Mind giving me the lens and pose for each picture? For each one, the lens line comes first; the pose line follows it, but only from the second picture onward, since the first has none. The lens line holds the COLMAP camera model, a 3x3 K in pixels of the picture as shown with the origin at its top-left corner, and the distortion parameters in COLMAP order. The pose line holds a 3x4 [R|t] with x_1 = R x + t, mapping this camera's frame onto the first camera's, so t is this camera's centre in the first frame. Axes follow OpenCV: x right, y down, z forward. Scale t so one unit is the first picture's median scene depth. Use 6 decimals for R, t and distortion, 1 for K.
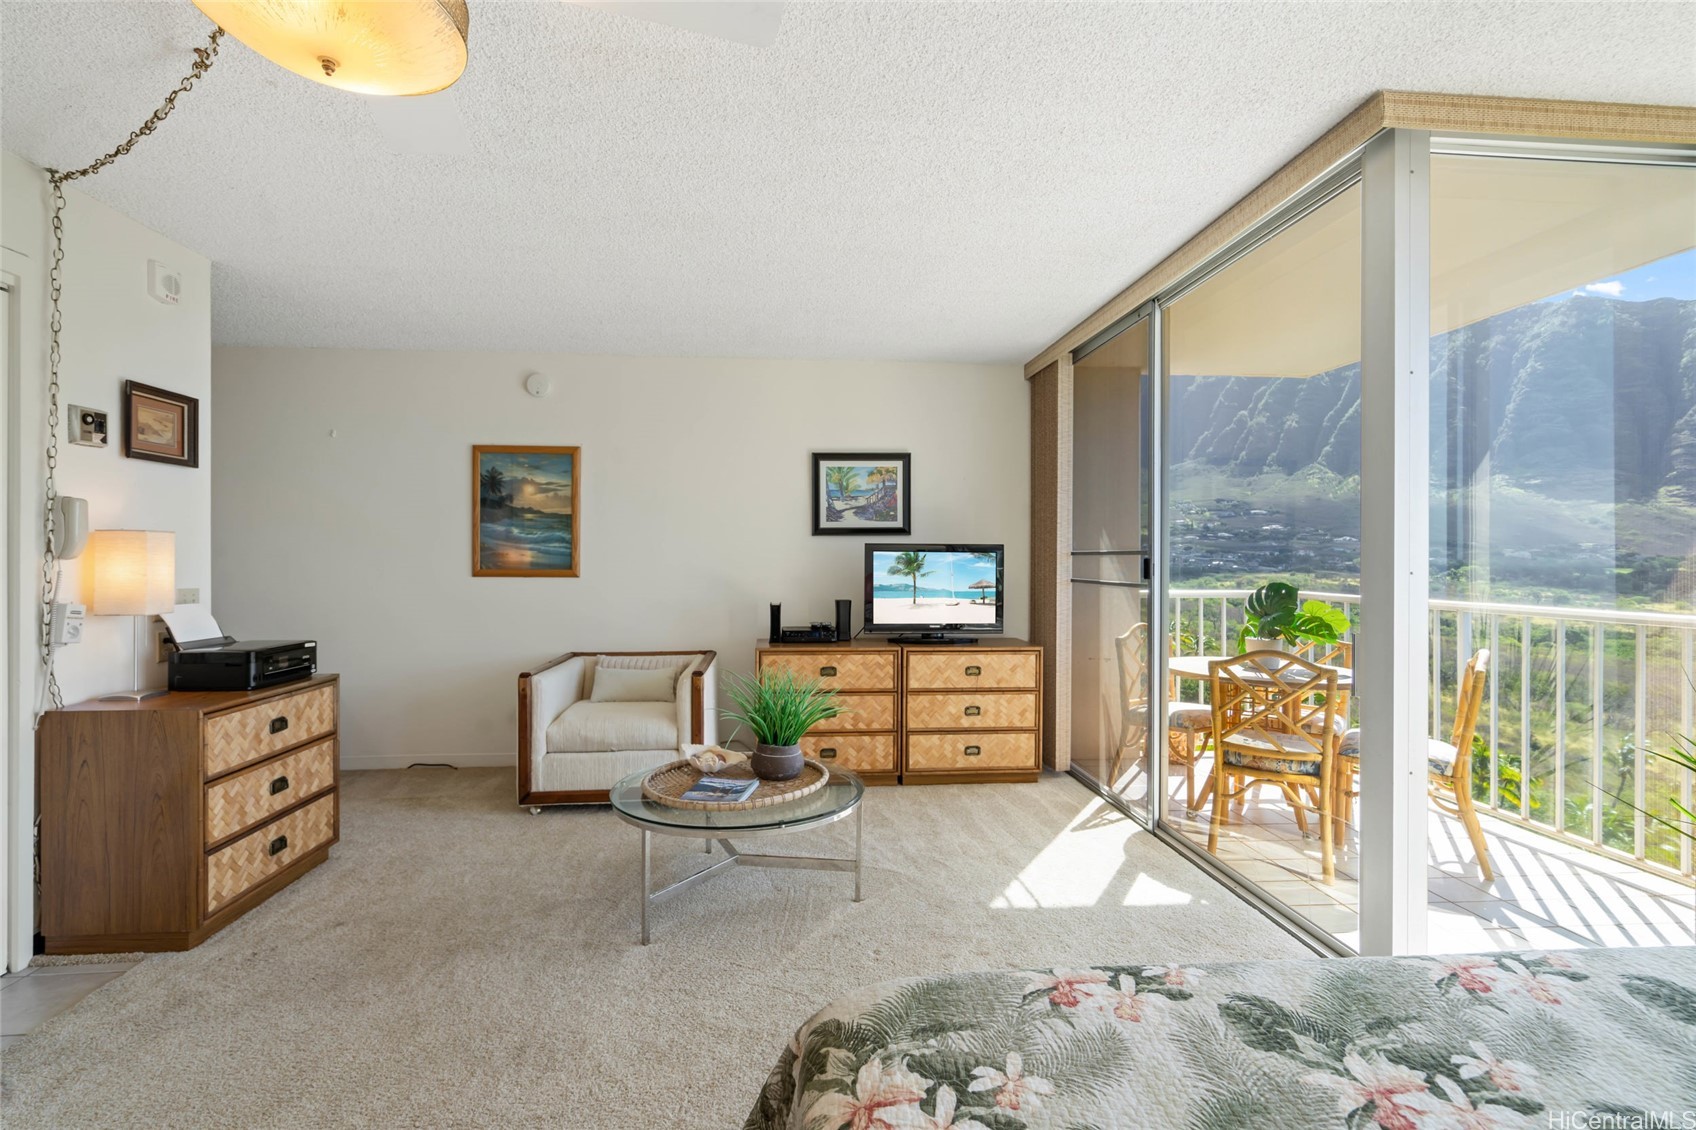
lens RADIAL K [[773.8, 0, 834.8], [0, 773.8, 561.7], [0, 0, 1]] dist [-0.000622, -0.000105]
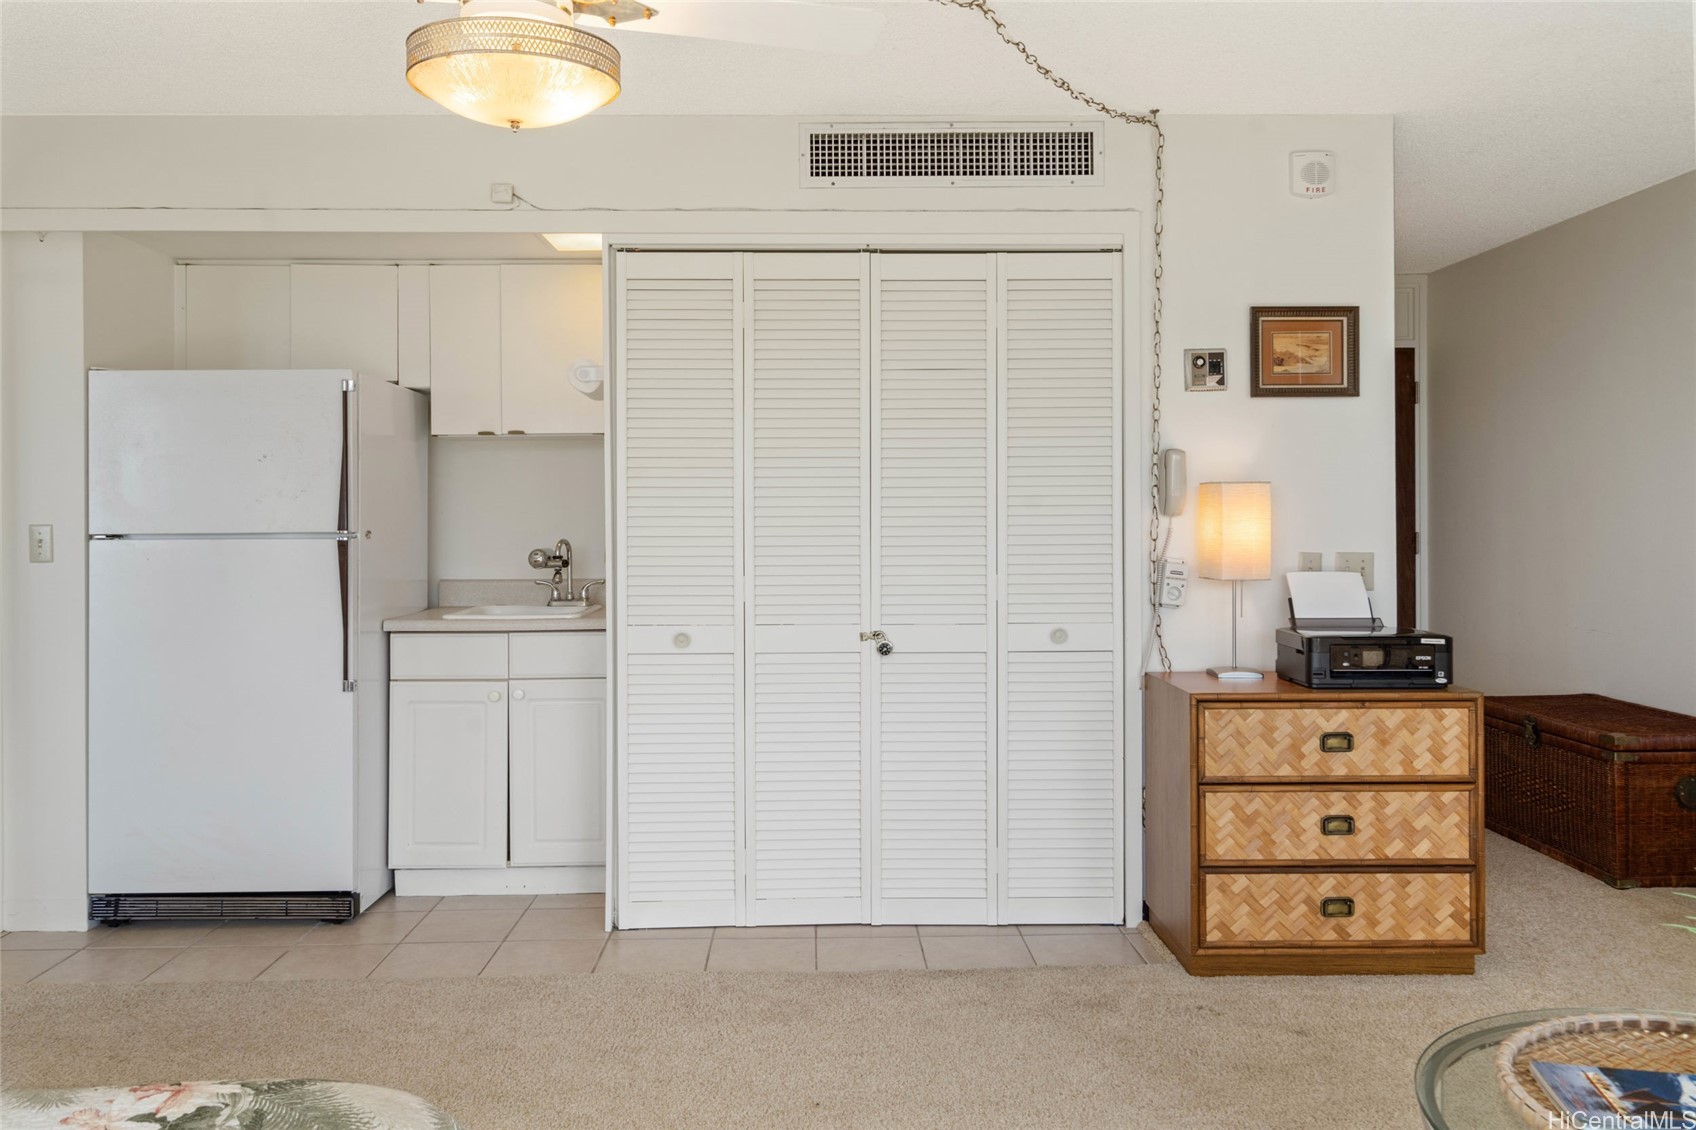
lens RADIAL K [[1265.2, 0, 846.0], [0, 1265.2, 519.2], [0, 0, 1]] dist [0.006073, 0.000852]
pose [[-0.057646, 0.002599, -0.998334, 0.521599], [0.003410, 0.999991, 0.002406, -0.003894], [0.998331, -0.003265, -0.057654, 0.634736]]
